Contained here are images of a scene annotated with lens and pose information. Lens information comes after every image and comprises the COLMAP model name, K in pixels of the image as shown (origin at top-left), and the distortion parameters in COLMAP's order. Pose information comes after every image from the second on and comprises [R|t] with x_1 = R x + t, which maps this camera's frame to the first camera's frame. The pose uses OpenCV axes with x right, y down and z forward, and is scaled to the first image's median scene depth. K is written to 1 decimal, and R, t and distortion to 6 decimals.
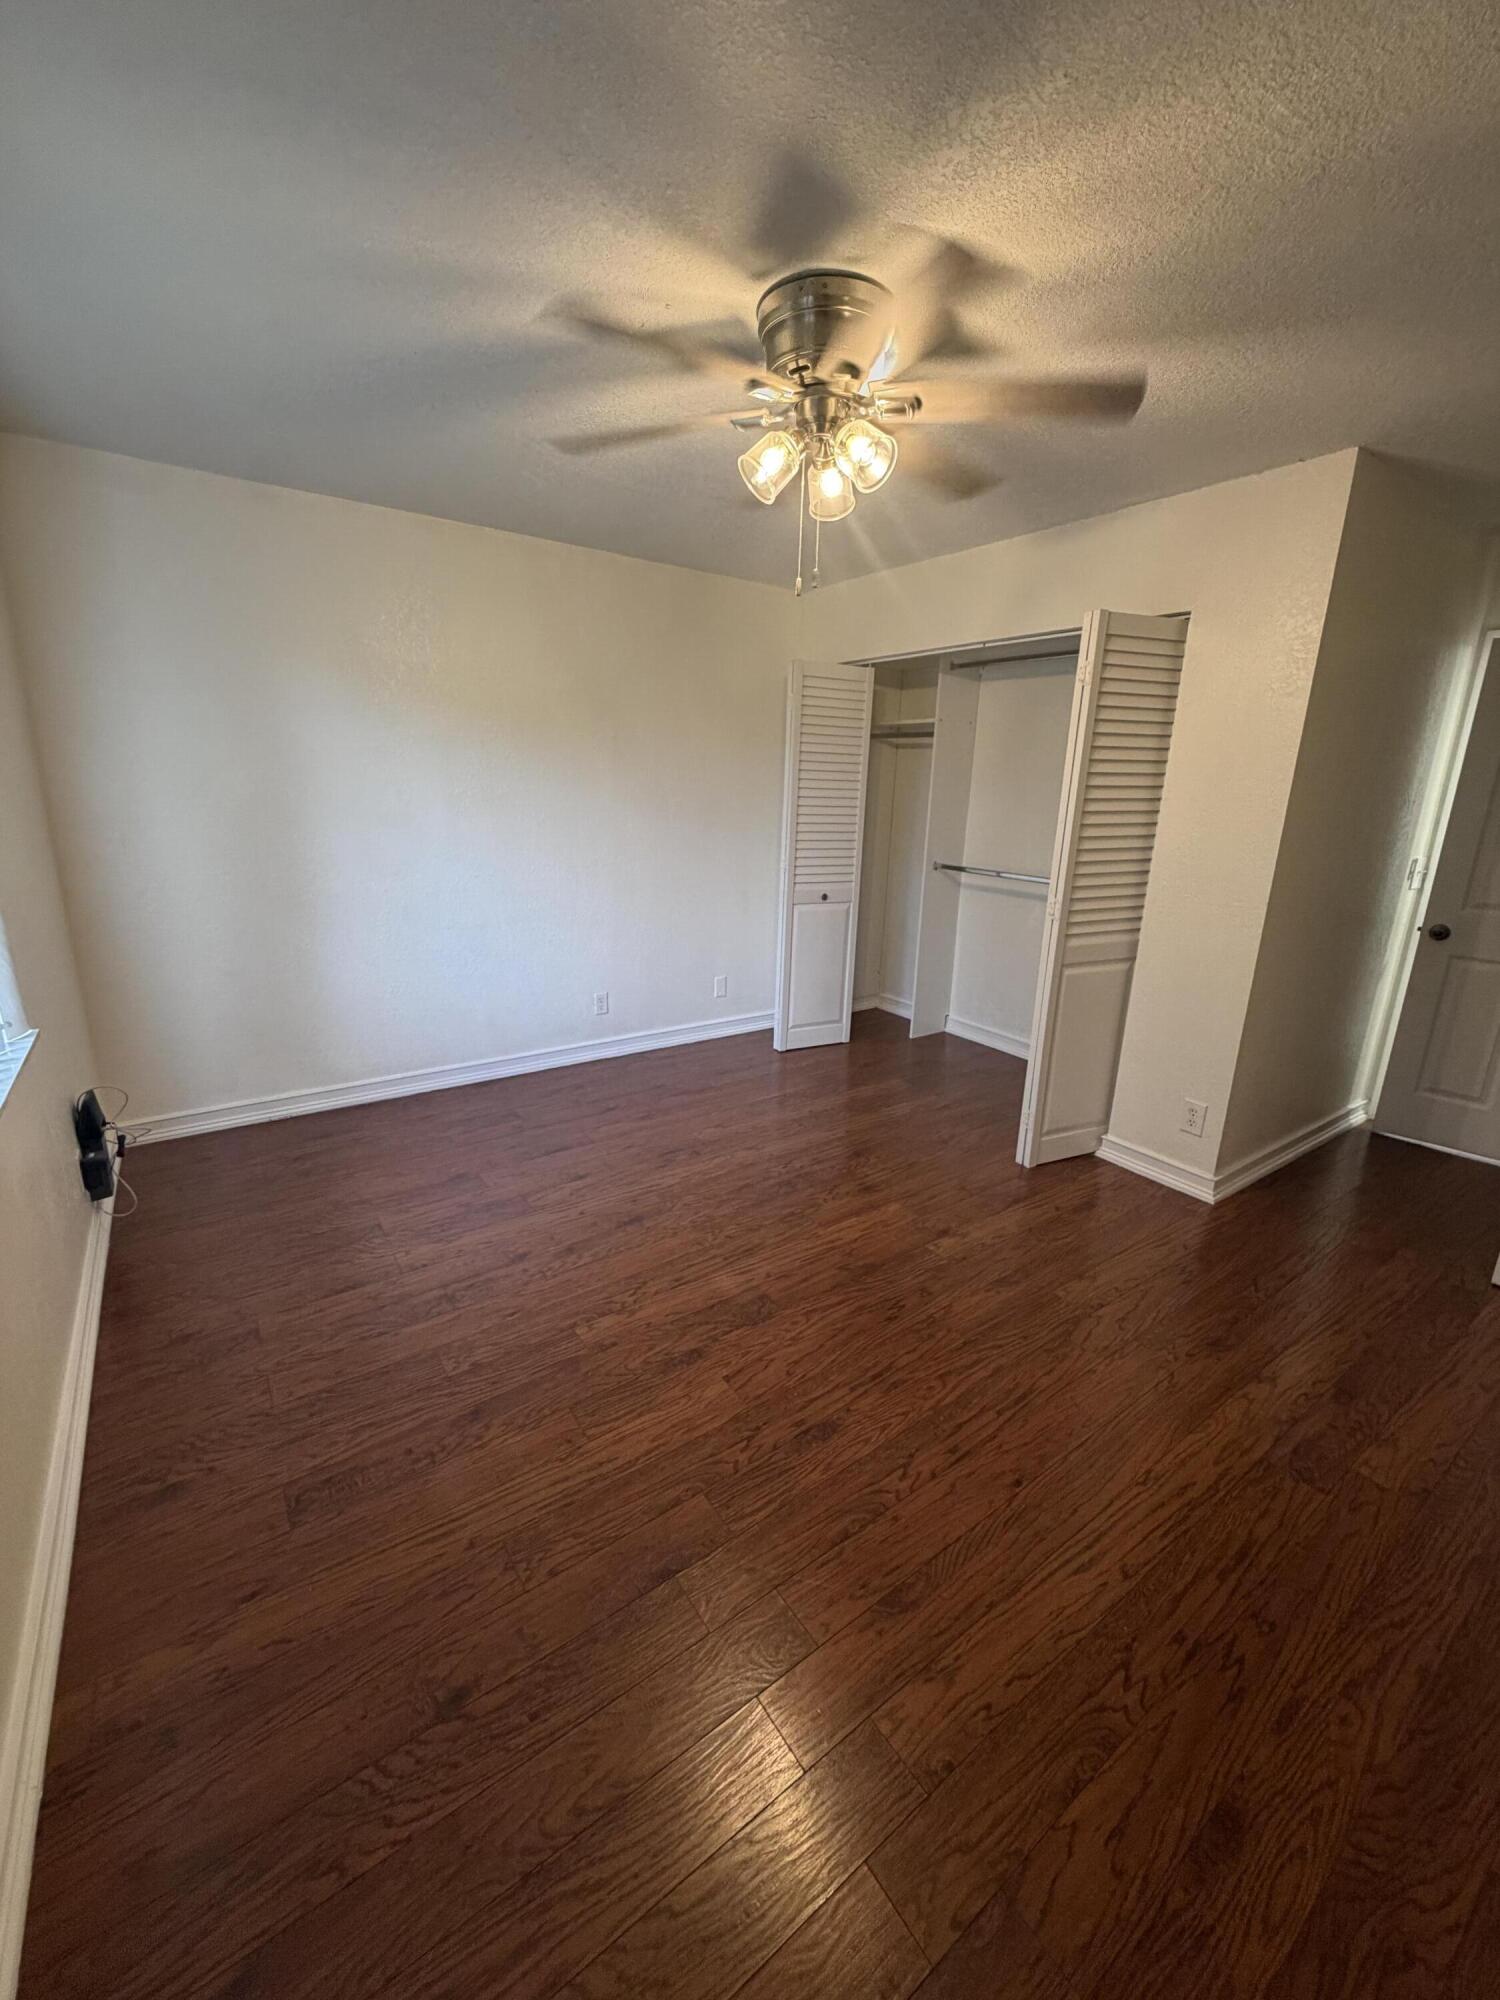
lens RADIAL K [[798.3, 0, 750.0], [0, 798.3, 1000.0], [0, 0, 1]] dist [0.001491, 0.000143]
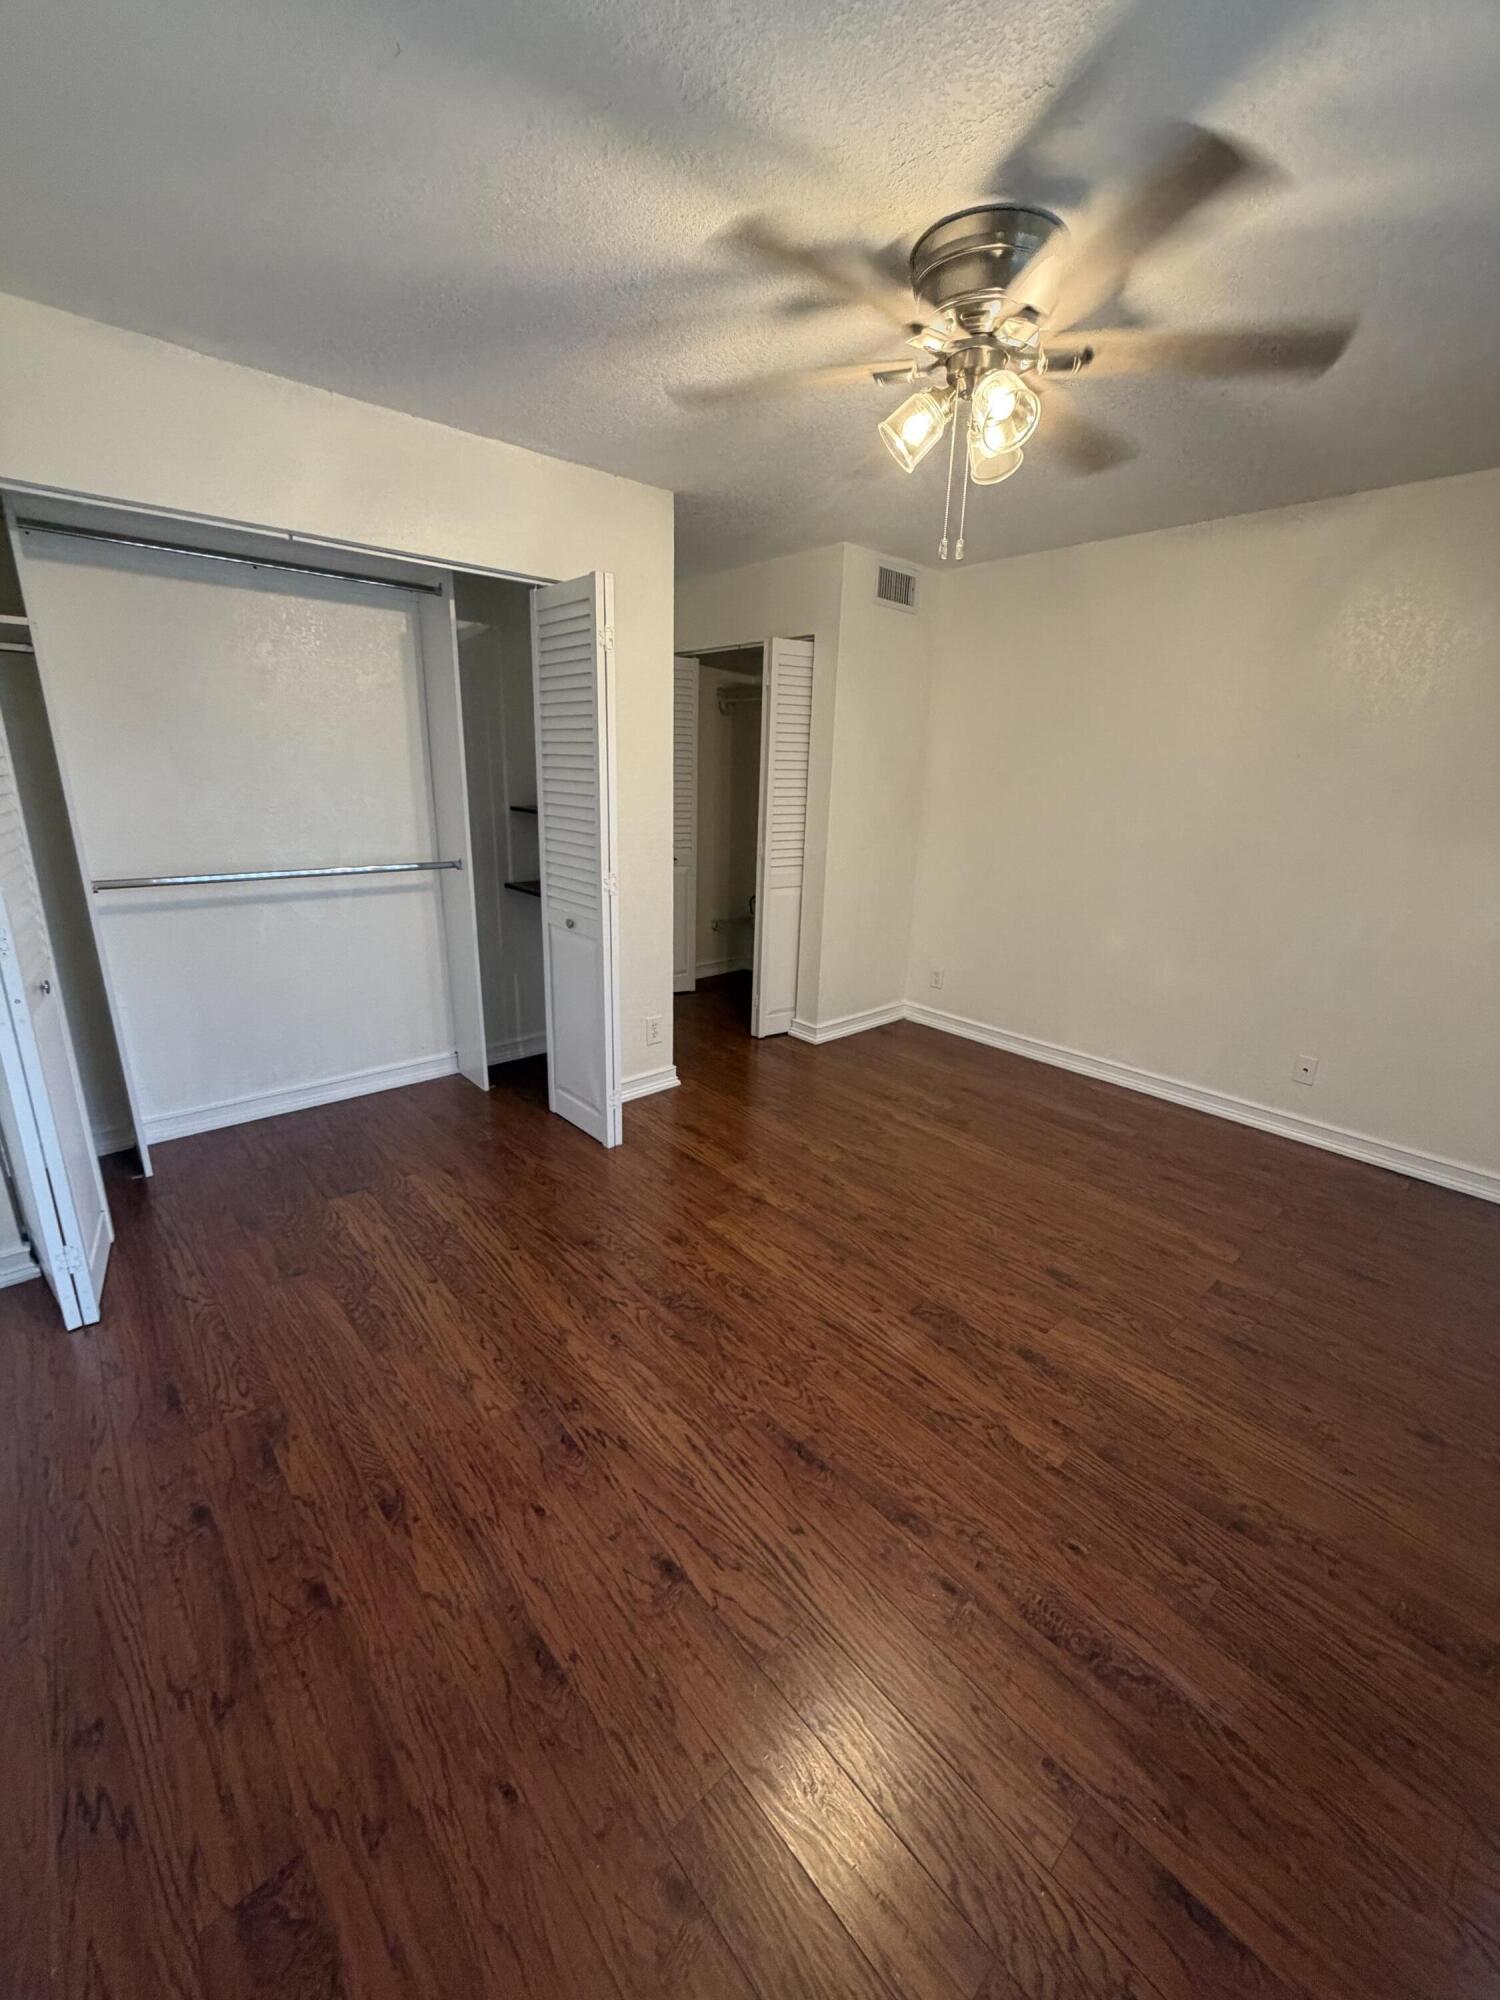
lens RADIAL K [[798.3, 0, 750.0], [0, 798.3, 1000.0], [0, 0, 1]] dist [0.001491, 0.000143]
pose [[-0.111449, -0.316317, 0.942084, -0.745889], [0.235149, 0.912675, 0.334261, -0.336622], [-0.965549, 0.258783, -0.027335, 1.124809]]
